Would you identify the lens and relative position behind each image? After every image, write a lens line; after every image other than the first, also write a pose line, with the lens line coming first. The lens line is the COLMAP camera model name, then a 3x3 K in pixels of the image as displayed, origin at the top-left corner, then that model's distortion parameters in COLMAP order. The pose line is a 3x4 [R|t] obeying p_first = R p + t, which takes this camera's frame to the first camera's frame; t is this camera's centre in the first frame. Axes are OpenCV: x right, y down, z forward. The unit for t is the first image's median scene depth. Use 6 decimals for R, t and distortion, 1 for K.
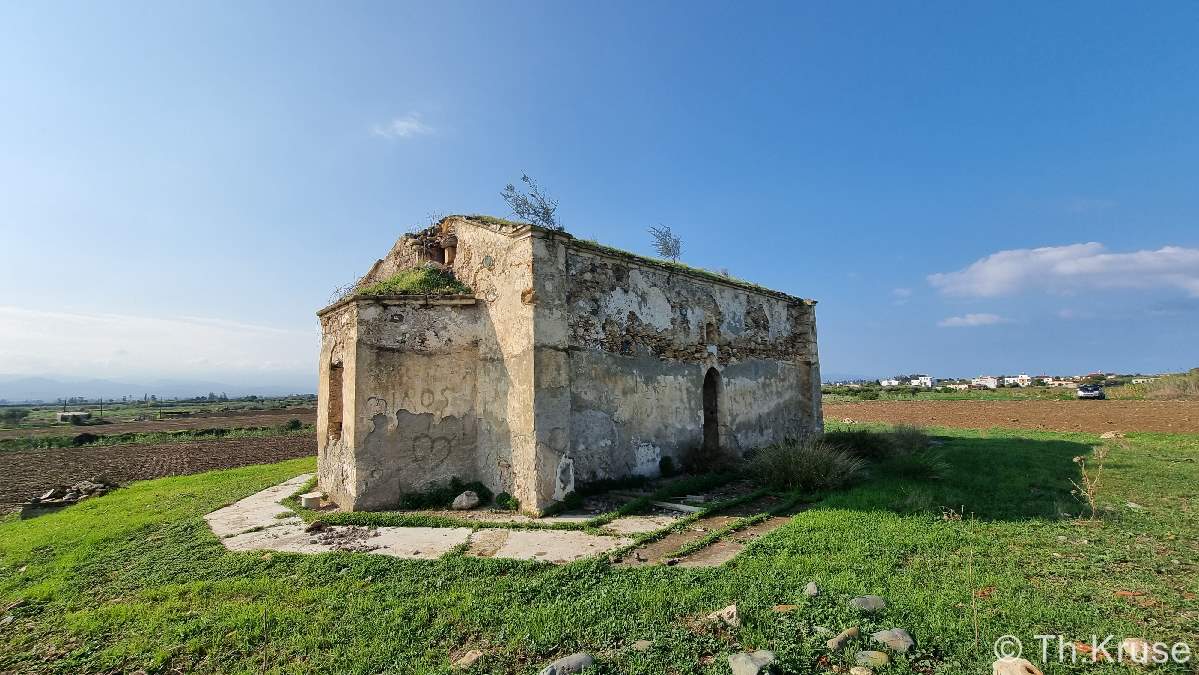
lens RADIAL K [[489.5, 0, 590.3], [0, 489.5, 335.3], [0, 0, 1]] dist [-0.000076, 0.000015]
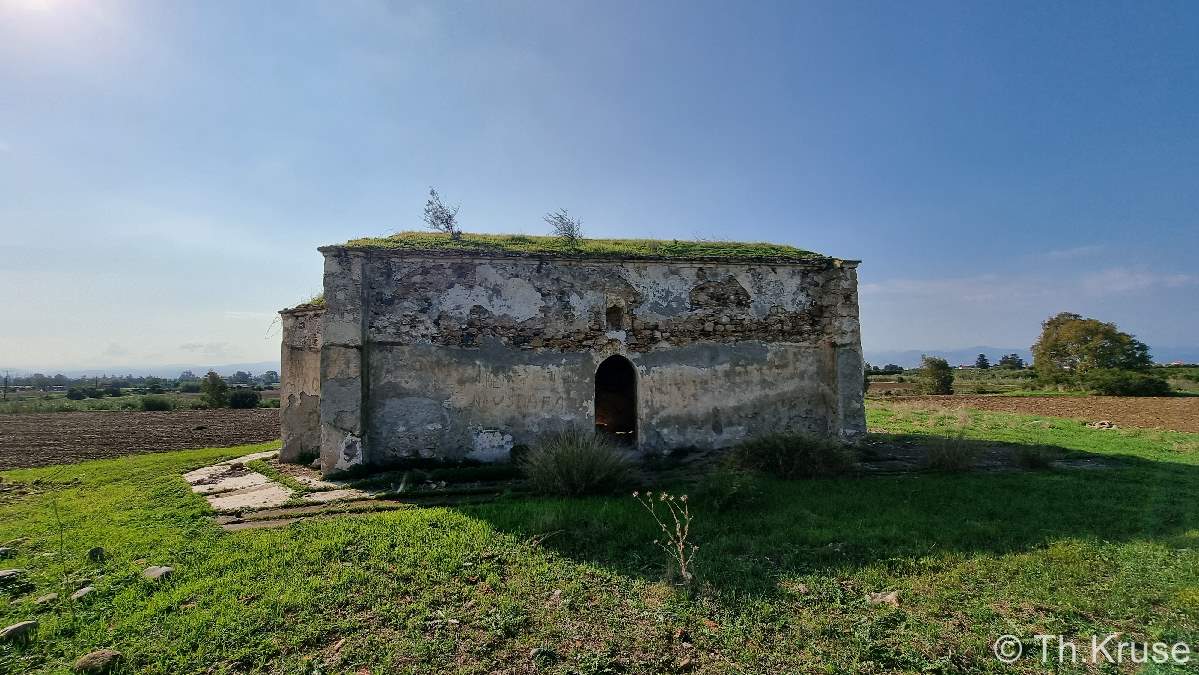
lens RADIAL K [[489.5, 0, 592.2], [0, 489.5, 338.5], [0, 0, 1]] dist [-0.000076, 0.000015]
pose [[0.835040, -0.028785, -0.549436, 0.899341], [0.056876, 0.997796, 0.034167, 0.000984], [0.547241, -0.059781, 0.834837, 0.260144]]
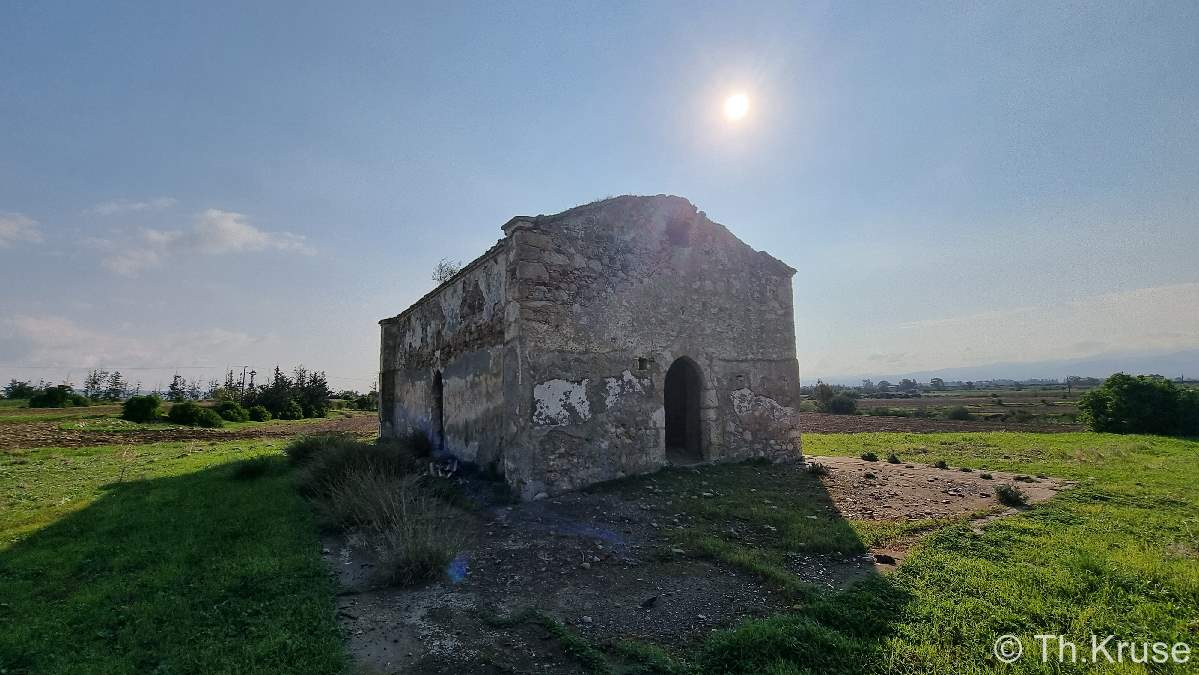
lens RADIAL K [[489.5, 0, 600.9], [0, 489.5, 336.0], [0, 0, 1]] dist [-0.000076, 0.000015]
pose [[-0.198943, -0.086698, -0.976169, 1.586214], [0.138595, 0.983579, -0.115601, 0.210810], [0.970161, -0.158290, -0.183660, 1.972330]]
